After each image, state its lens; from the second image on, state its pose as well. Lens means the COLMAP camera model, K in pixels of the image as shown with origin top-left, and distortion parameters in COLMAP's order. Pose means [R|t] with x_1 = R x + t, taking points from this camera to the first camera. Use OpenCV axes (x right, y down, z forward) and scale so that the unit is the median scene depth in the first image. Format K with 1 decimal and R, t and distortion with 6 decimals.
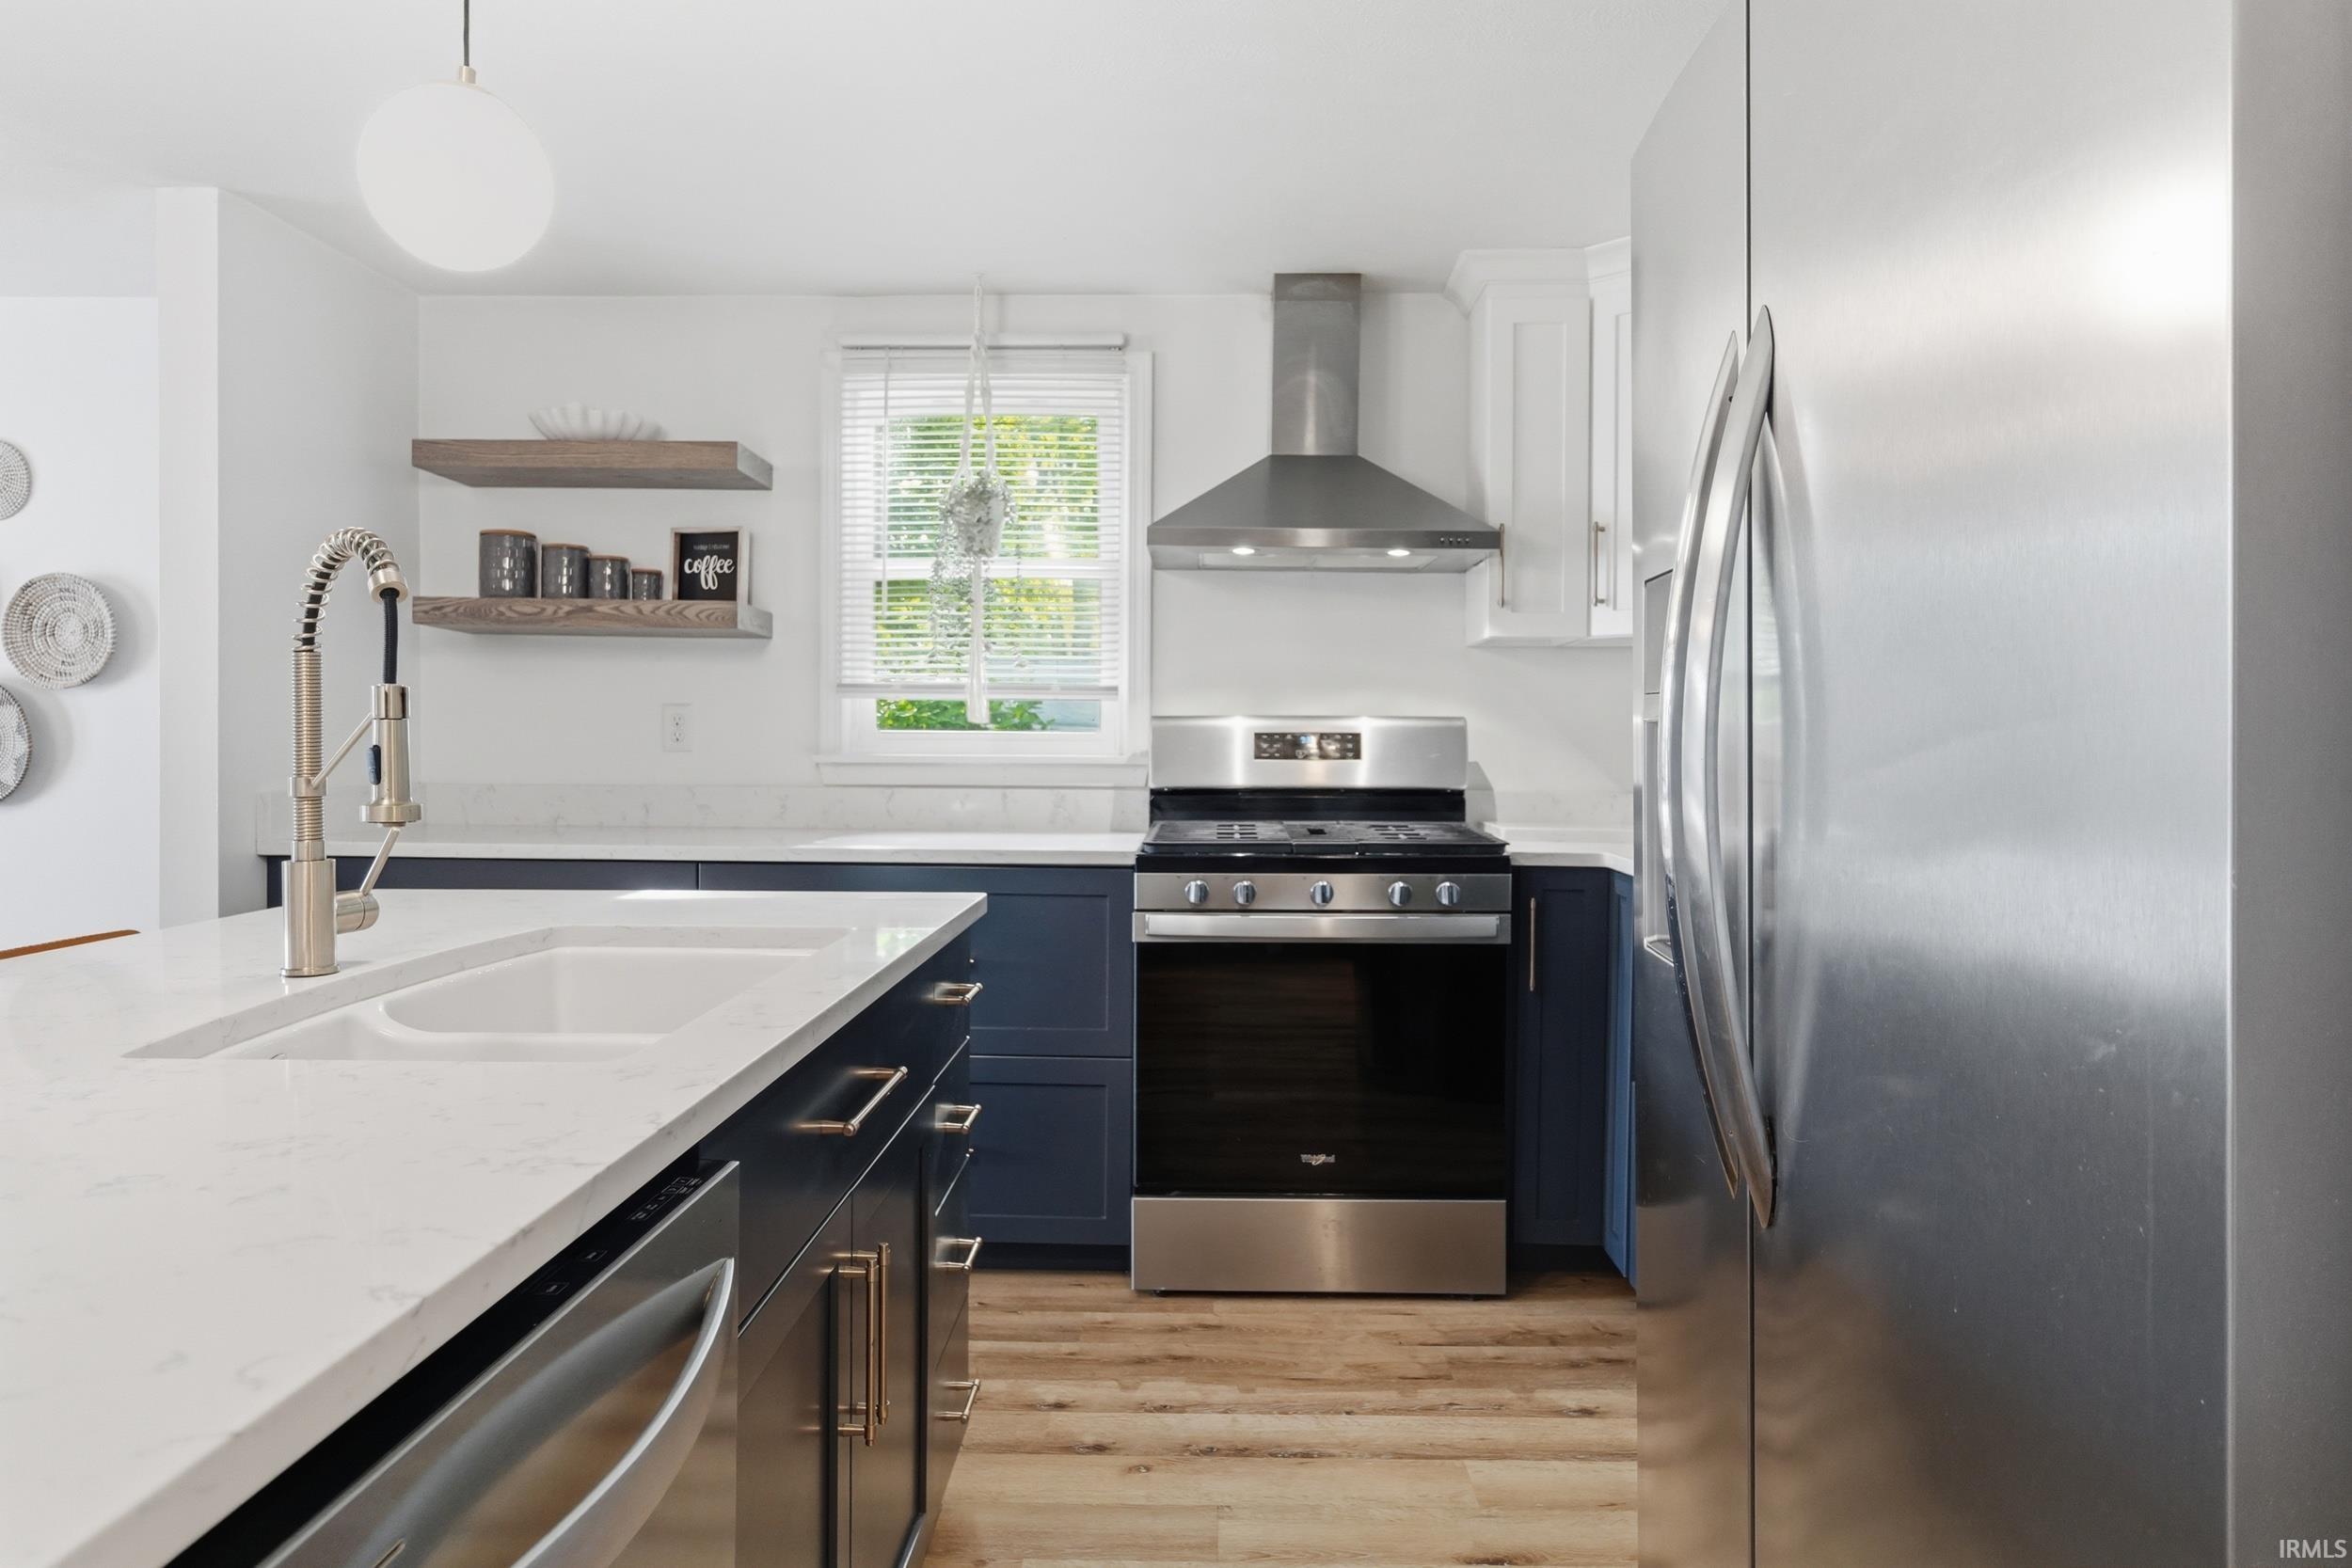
lens RADIAL K [[1505.9, 0, 1174.3], [0, 1505.9, 760.3], [0, 0, 1]] dist [-0.000917, -0.001457]
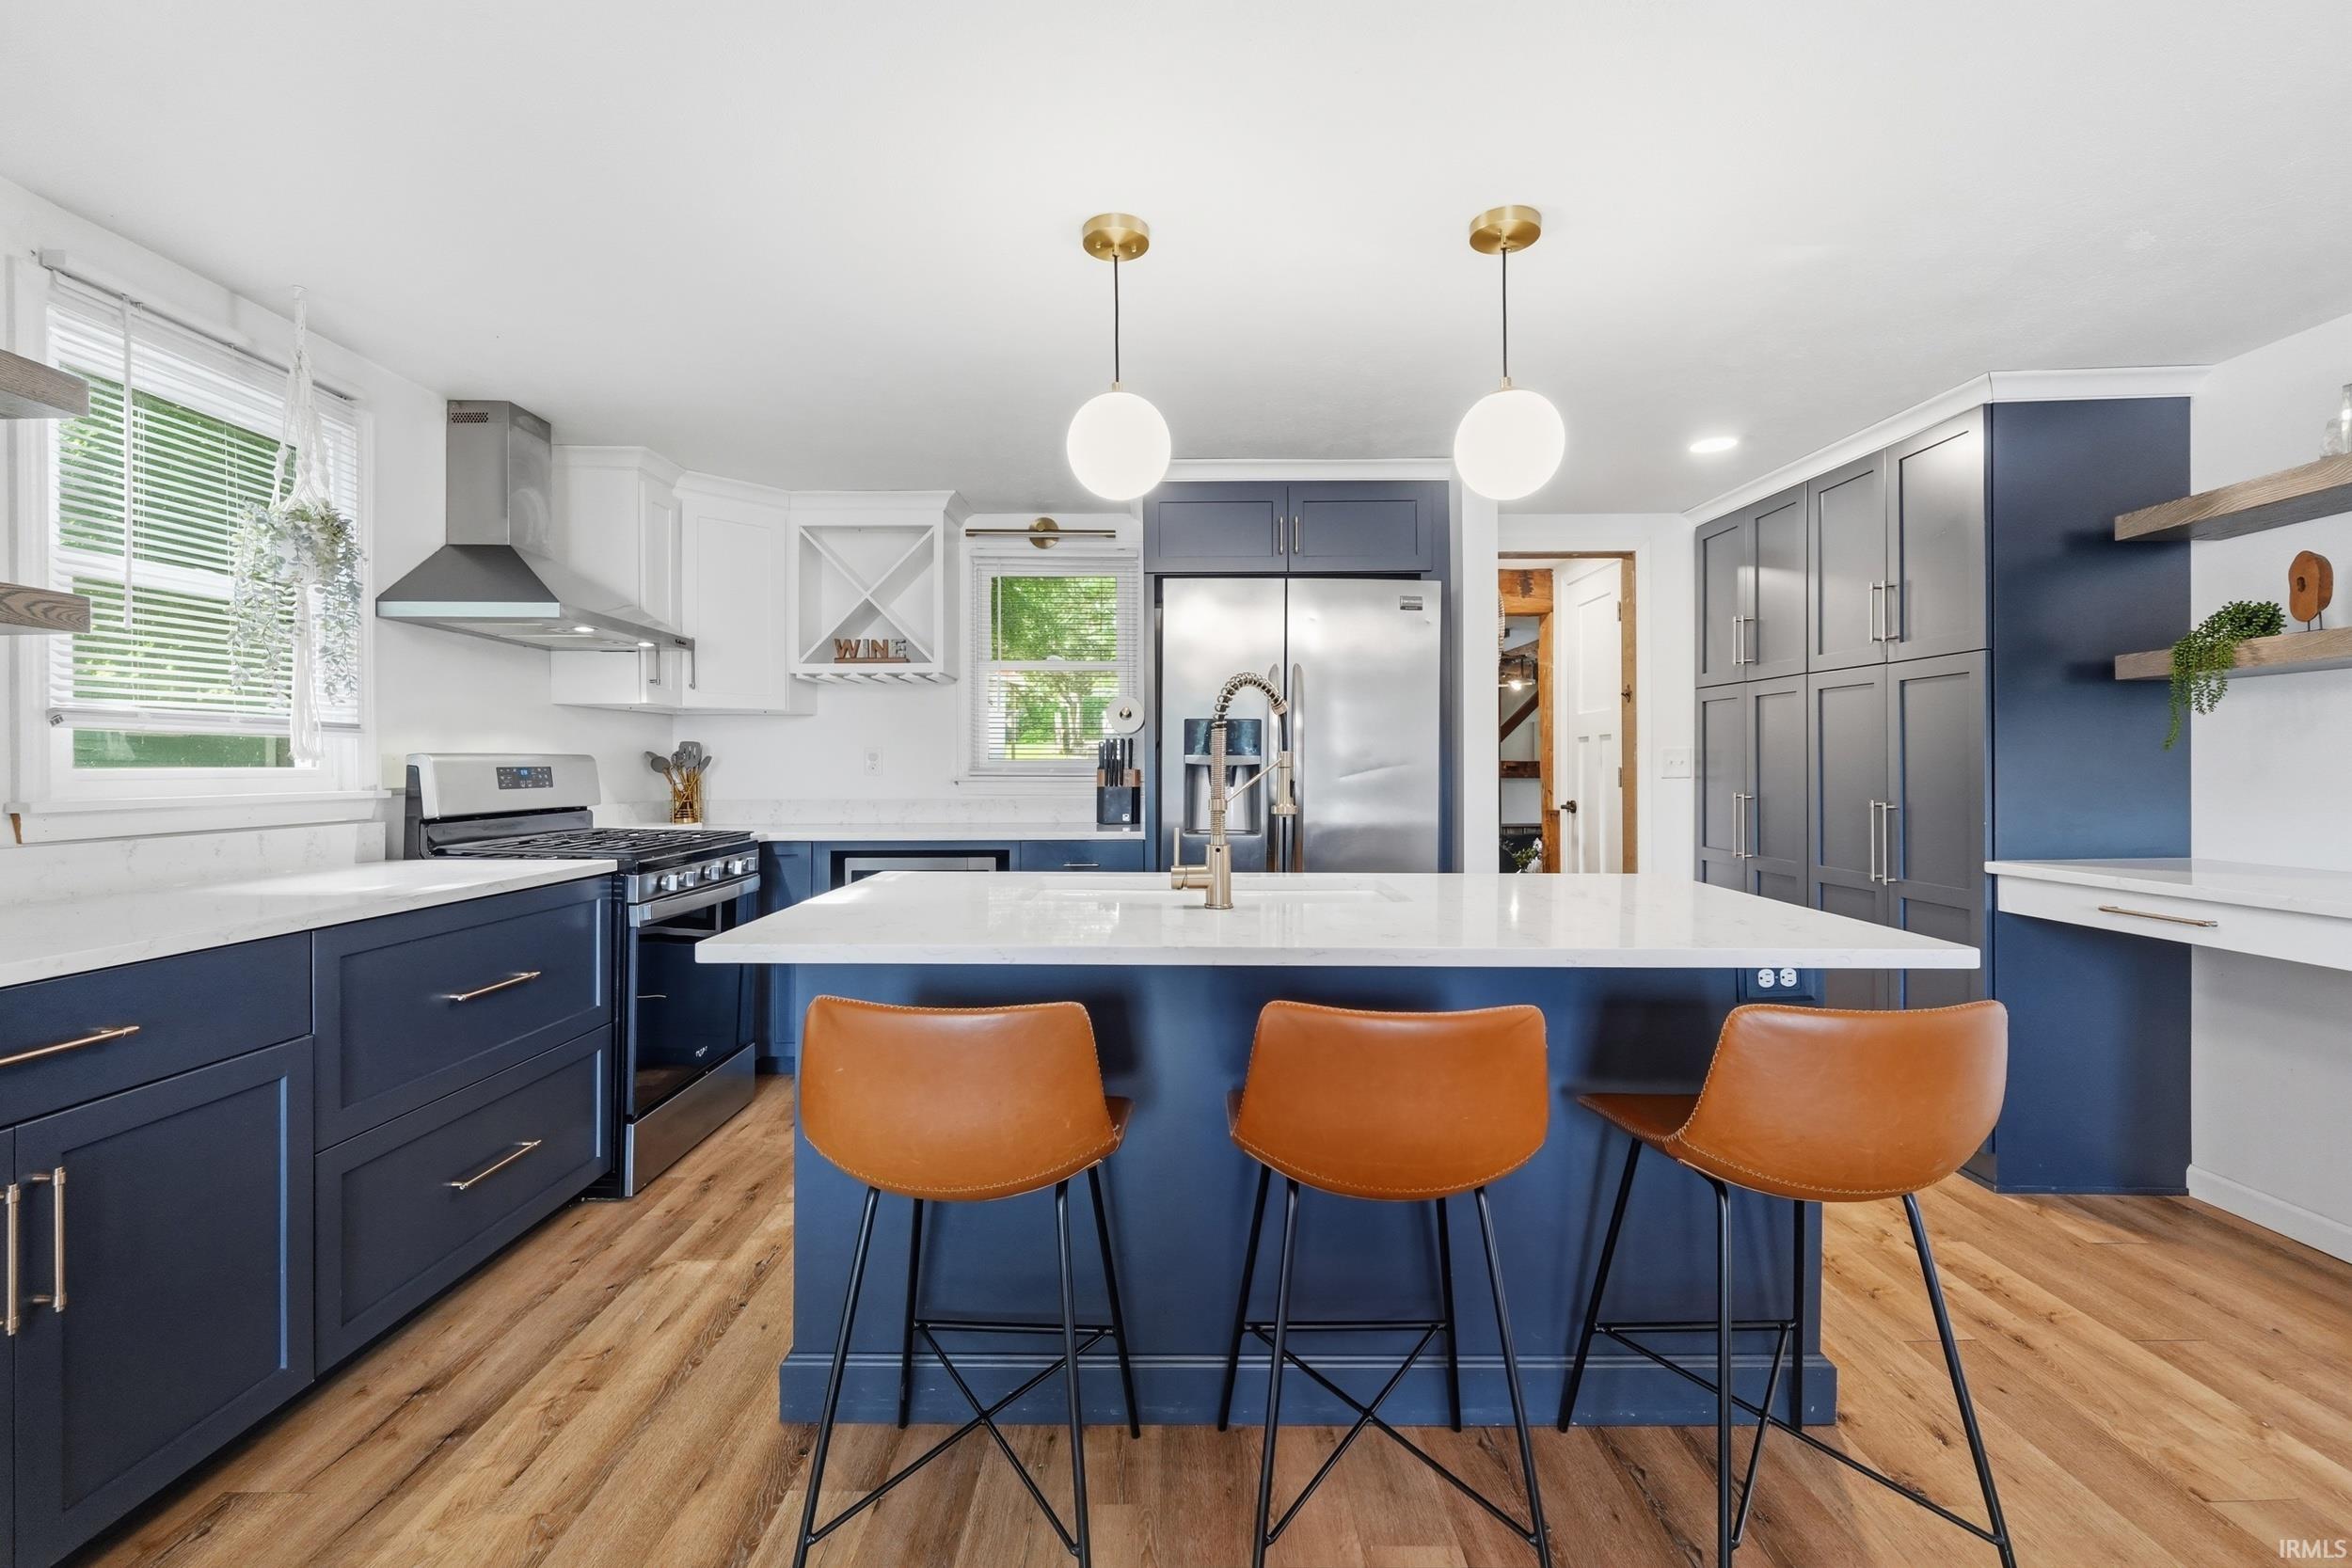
lens RADIAL K [[992.2, 0, 1170.4], [0, 992.2, 767.0], [0, 0, 1]] dist [-0.000420, 0.000076]
pose [[-0.019832, -0.010288, 0.999750, -0.796409], [0.013568, 0.999852, 0.010558, -0.020536], [-0.999711, 0.013774, -0.019690, 0.485528]]
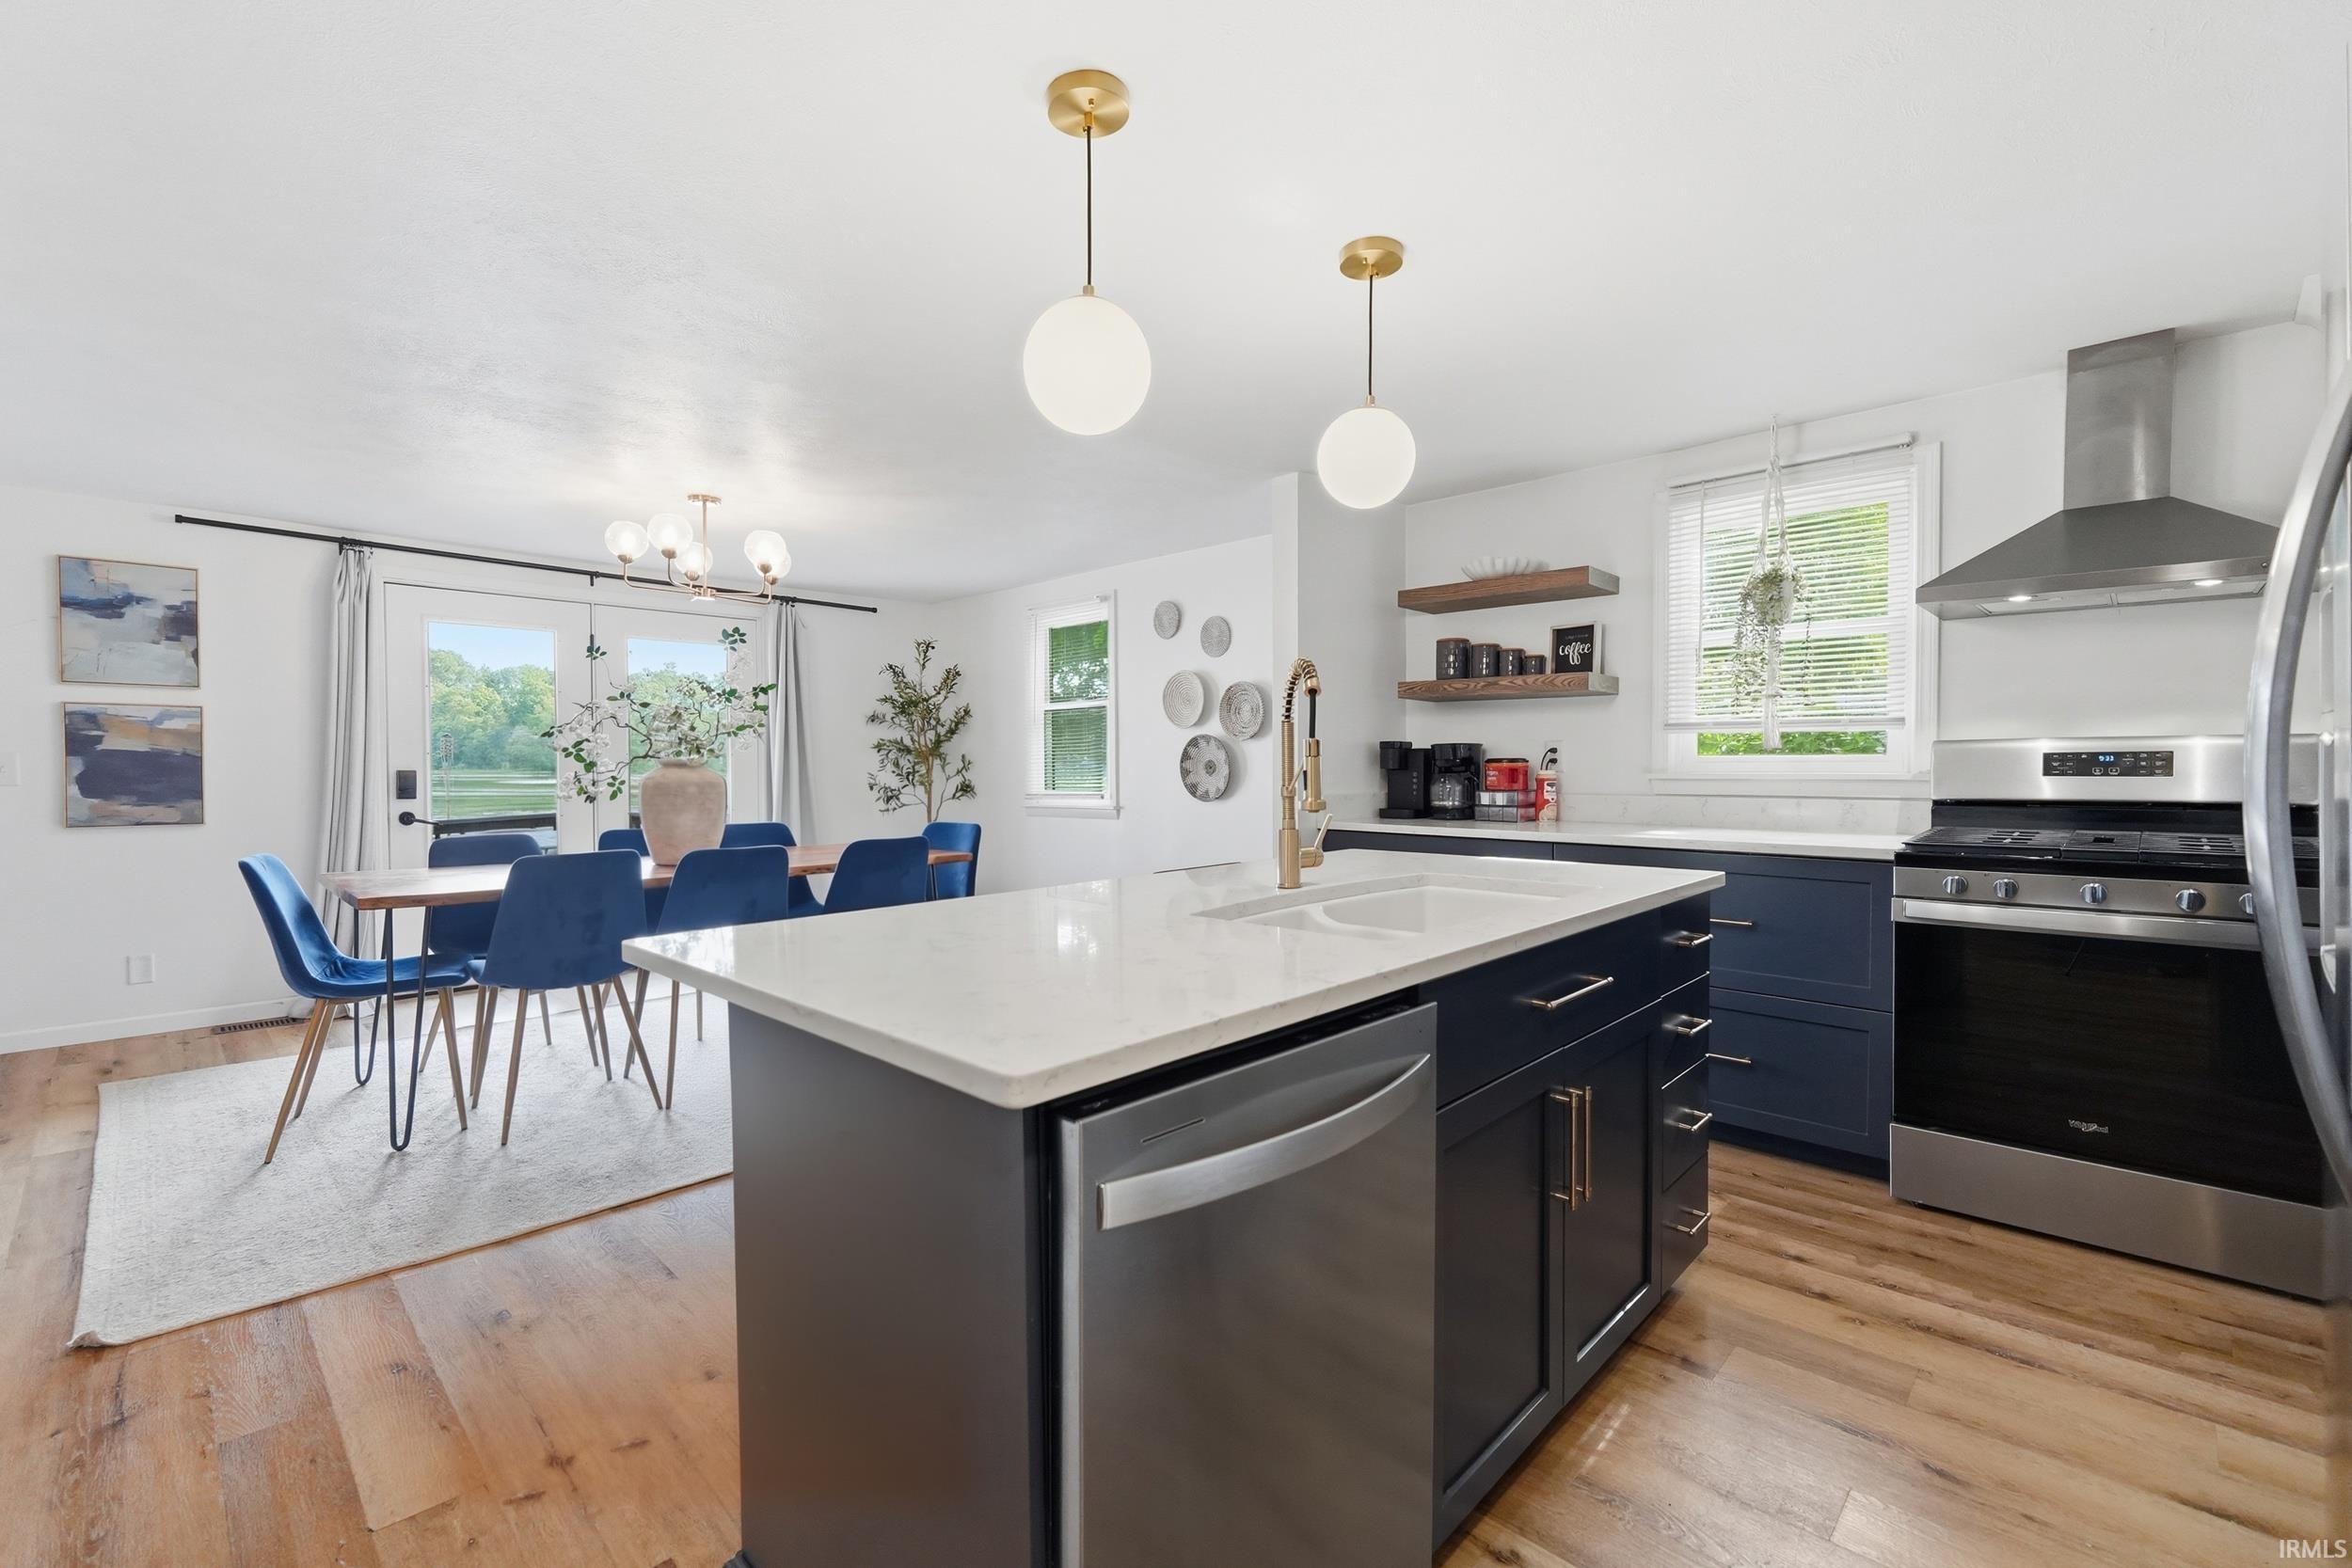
lens RADIAL K [[1012.5, 0, 1165.7], [0, 1012.5, 782.5], [0, 0, 1]] dist [-0.000811, -0.000074]
pose [[0.729276, 0.002841, -0.684214, 0.096468], [0.001166, 0.999985, 0.005396, -0.000645], [0.684219, -0.004733, 0.729261, -0.030622]]
